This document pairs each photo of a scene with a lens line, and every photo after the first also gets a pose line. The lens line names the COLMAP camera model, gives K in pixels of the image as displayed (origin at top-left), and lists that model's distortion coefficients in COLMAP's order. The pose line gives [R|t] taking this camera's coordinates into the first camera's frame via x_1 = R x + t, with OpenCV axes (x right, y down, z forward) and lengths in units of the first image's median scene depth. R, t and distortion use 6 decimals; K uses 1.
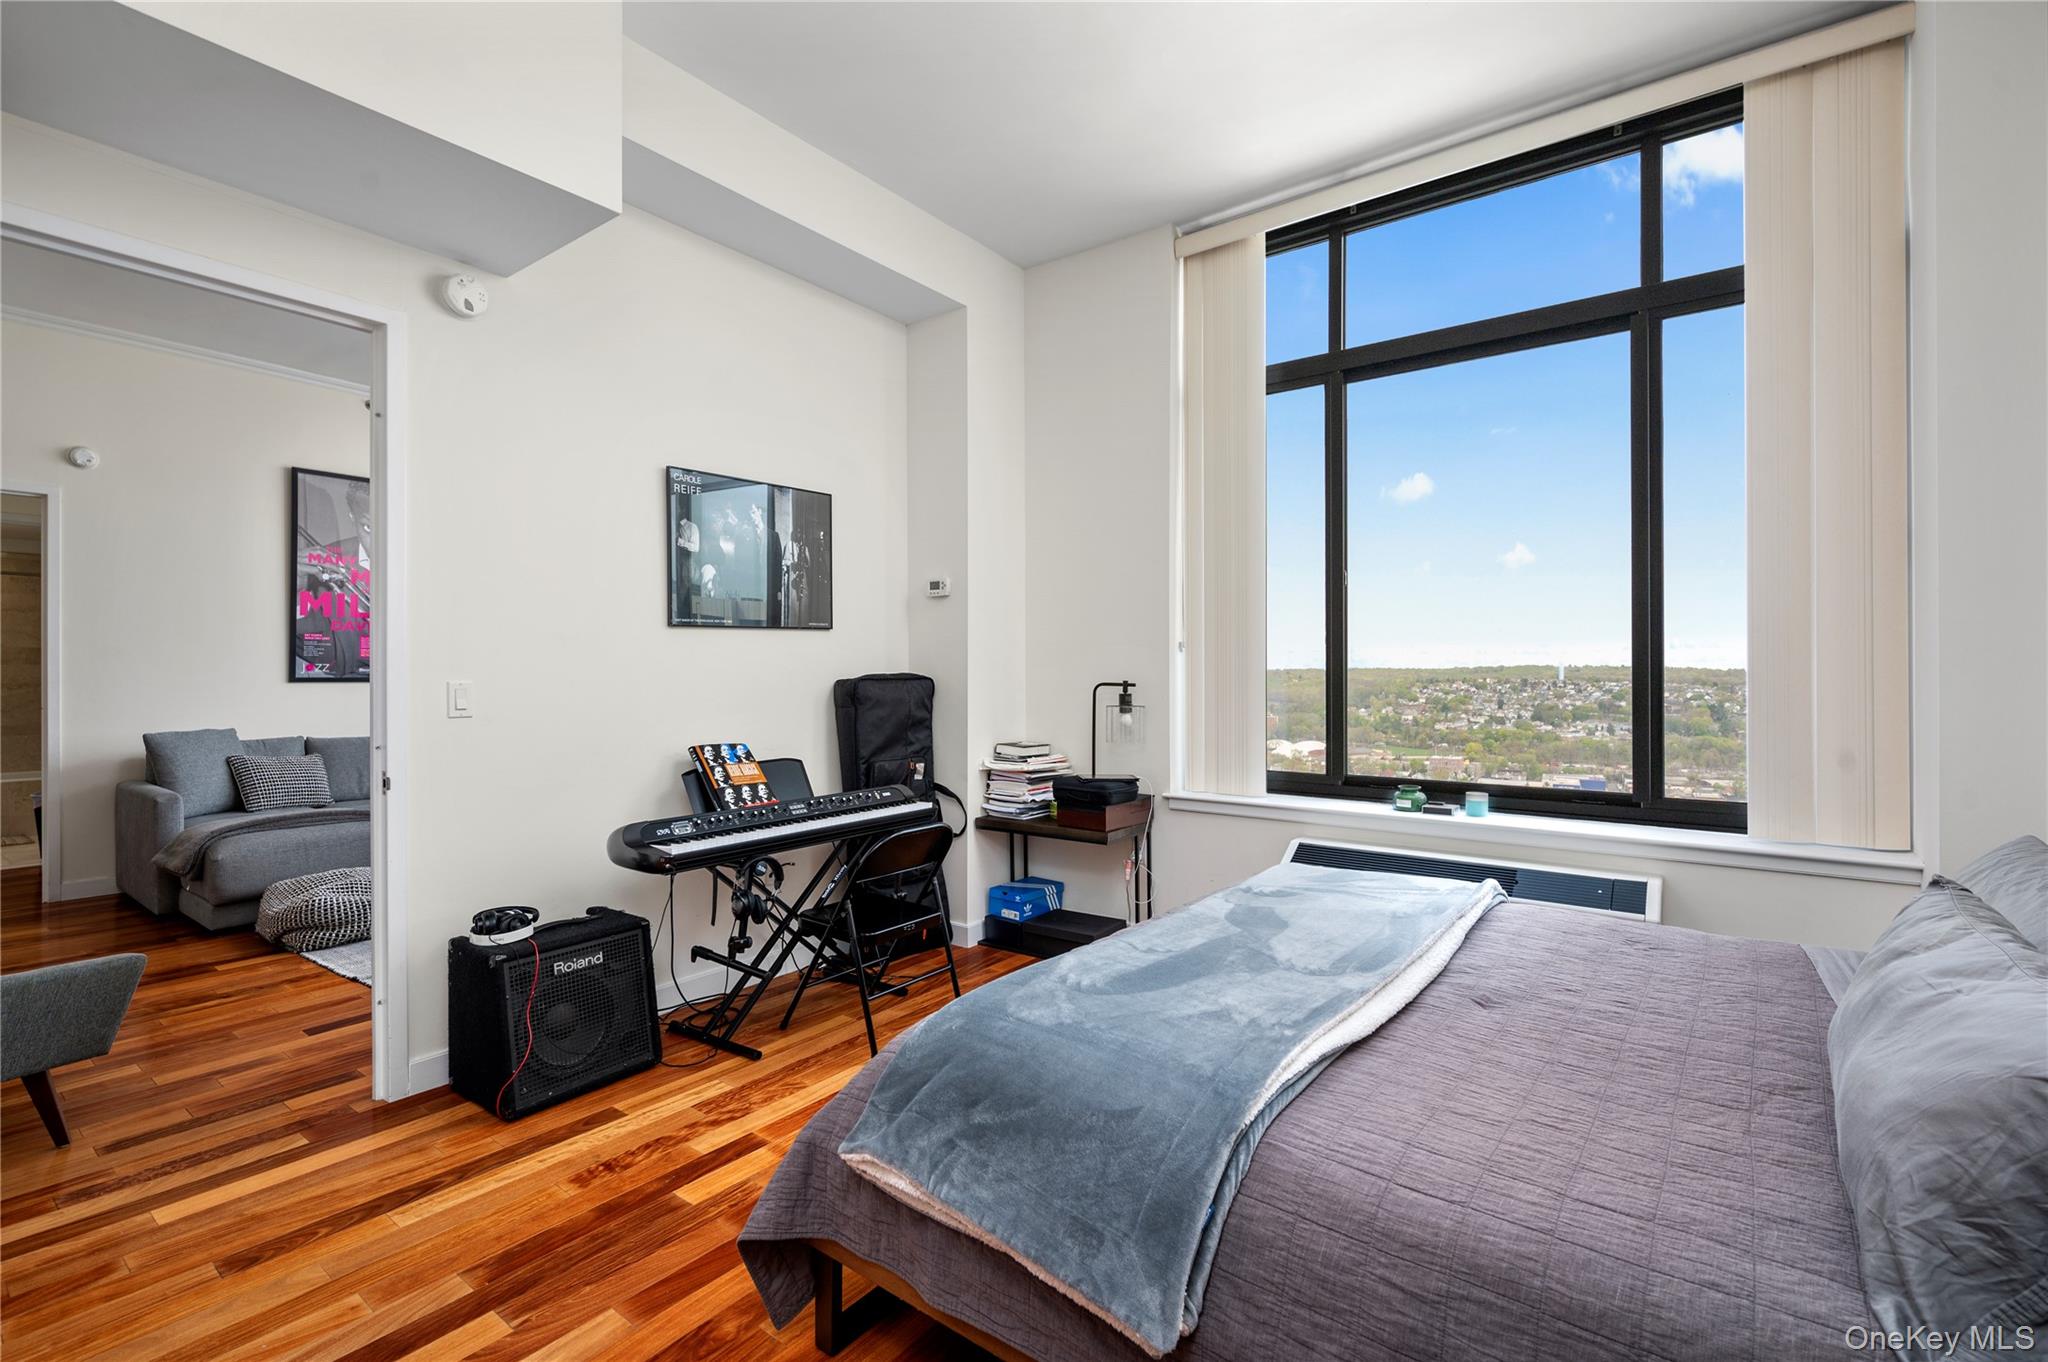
lens RADIAL K [[913.3, 0, 1027.1], [0, 913.3, 669.5], [0, 0, 1]] dist [0.002395, -0.003752]
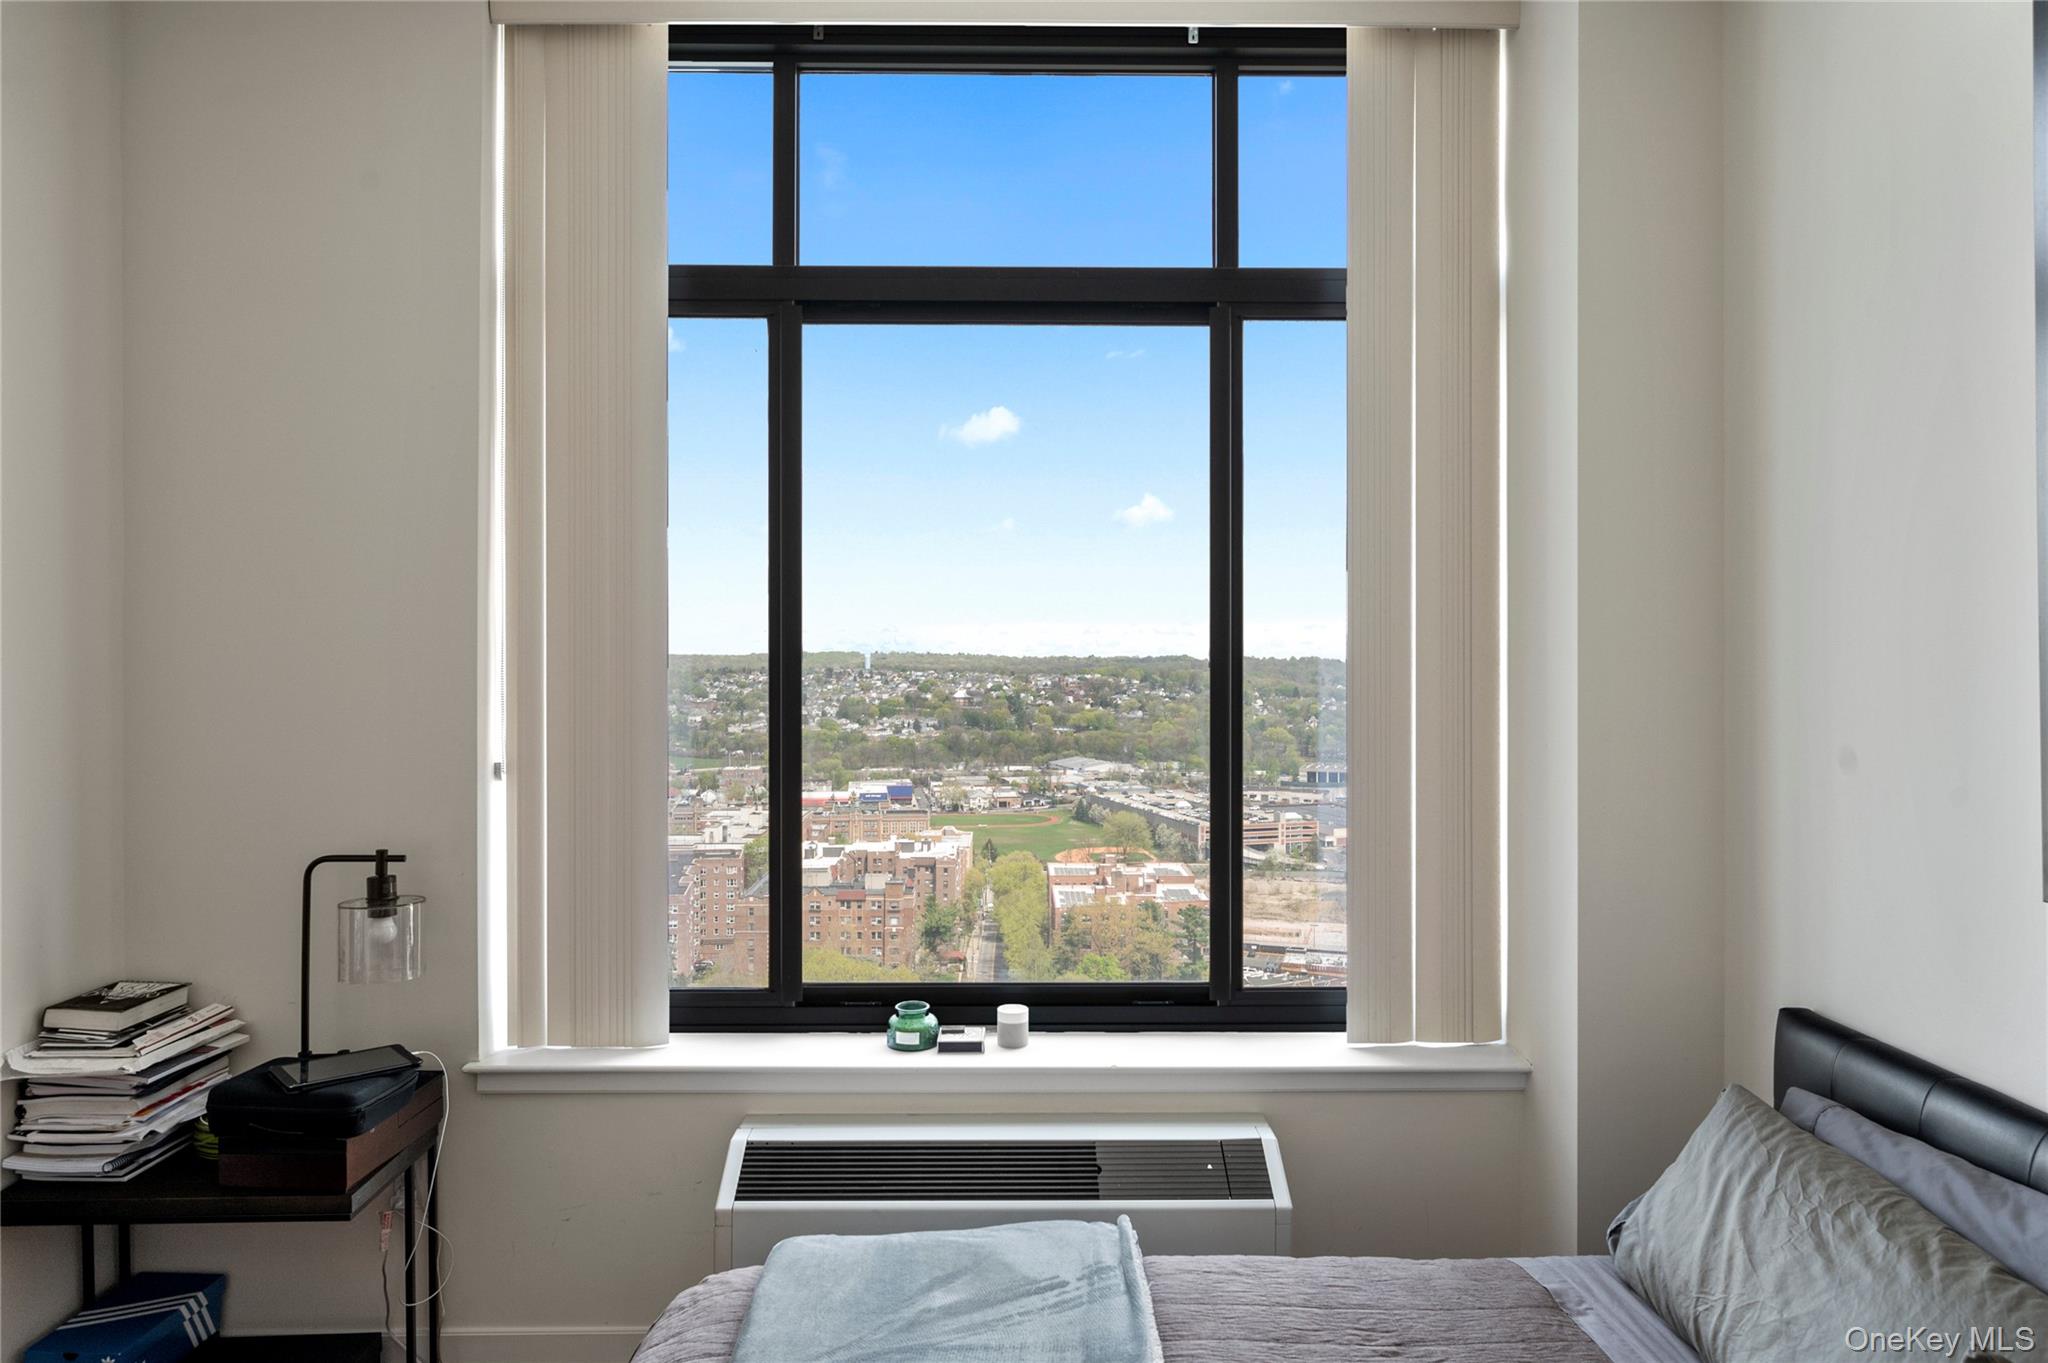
lens RADIAL K [[1237.2, 0, 1026.9], [0, 1237.2, 661.4], [0, 0, 1]] dist [-0.004011, 0.002806]
pose [[0.792263, 0.001828, 0.610178, -0.024676], [-0.004307, 0.999987, 0.002596, -0.097627], [-0.610165, -0.004685, 0.792260, 0.277715]]
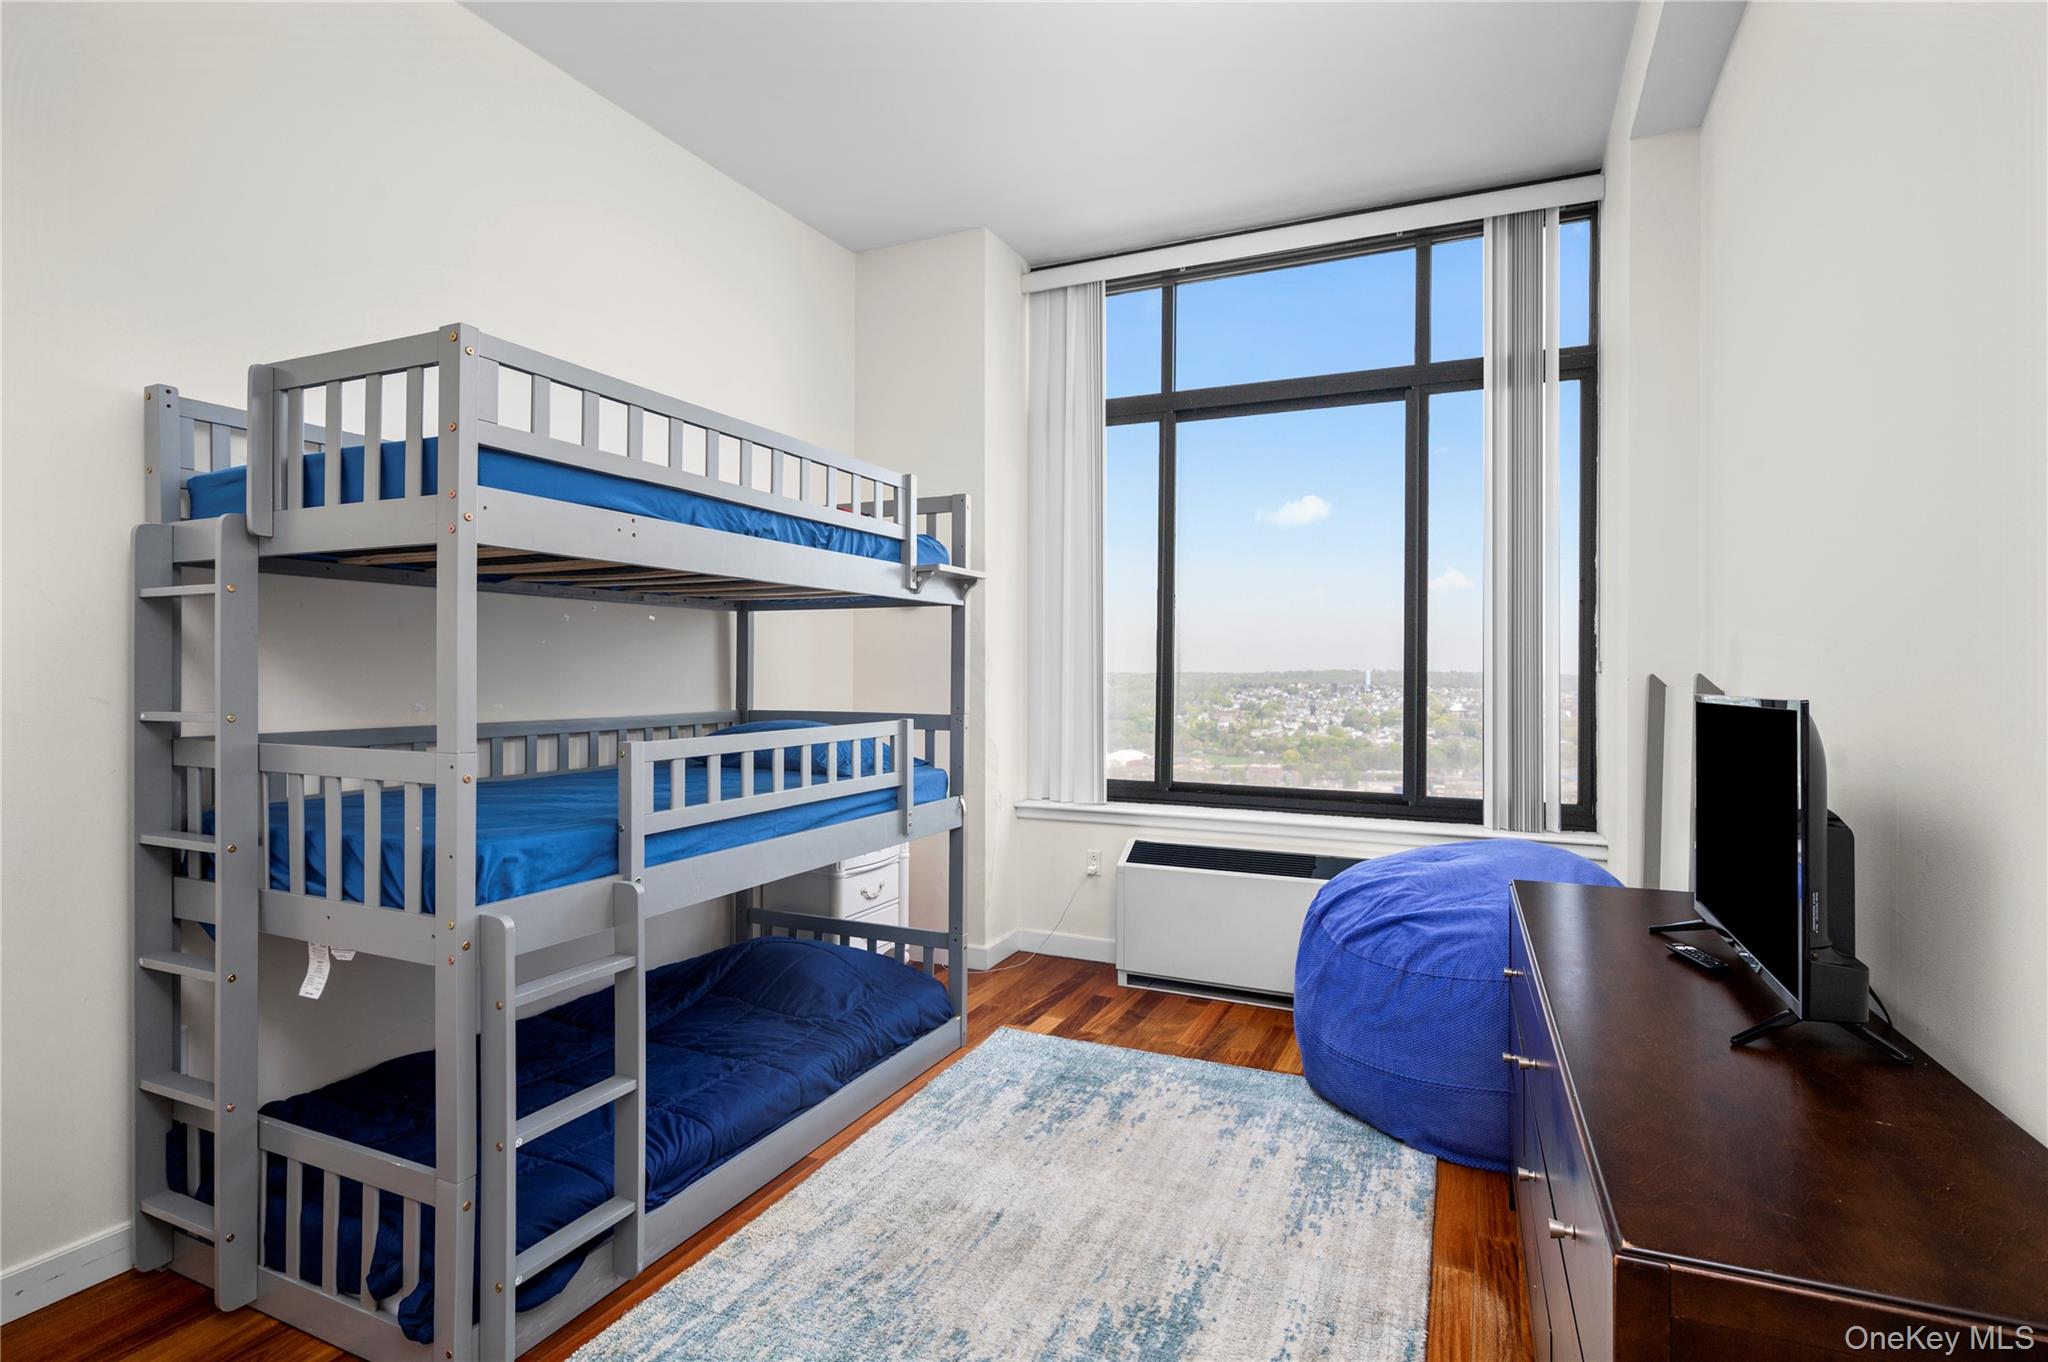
lens RADIAL K [[1021.3, 0, 1045.3], [0, 1021.3, 681.5], [0, 0, 1]] dist [-0.000606, -0.000118]
pose [[0.975732, 0.006736, 0.218866, -0.067330], [-0.008977, 0.999917, 0.009246, -0.014763], [-0.218786, -0.010986, 0.975711, -0.158565]]
